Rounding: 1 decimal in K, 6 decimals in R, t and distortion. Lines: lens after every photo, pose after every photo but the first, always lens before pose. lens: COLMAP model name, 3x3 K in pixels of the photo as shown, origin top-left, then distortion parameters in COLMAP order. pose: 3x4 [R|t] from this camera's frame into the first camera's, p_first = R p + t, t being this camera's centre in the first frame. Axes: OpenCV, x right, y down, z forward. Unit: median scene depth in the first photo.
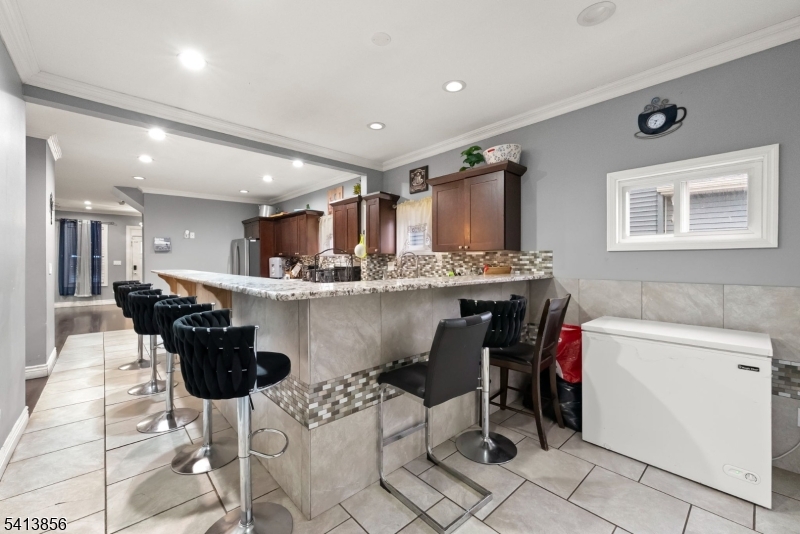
lens RADIAL K [[326.1, 0, 400.5], [0, 326.1, 272.4], [0, 0, 1]] dist [-0.002845, -0.000226]
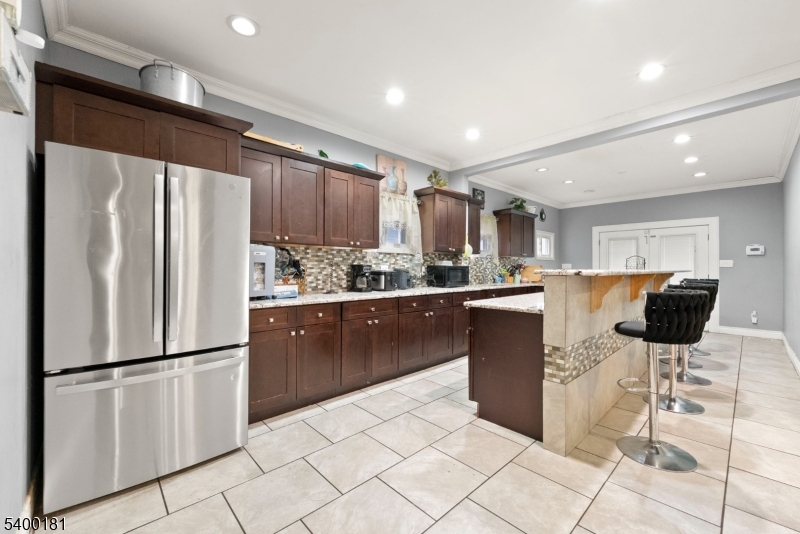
lens RADIAL K [[326.1, 0, 401.0], [0, 326.1, 268.3], [0, 0, 1]] dist [-0.002845, -0.000226]
pose [[-0.007162, 0.001921, 0.999973, -1.708722], [-0.007385, 0.999971, -0.001974, -0.001489], [-0.999947, -0.007399, -0.007148, 1.831875]]
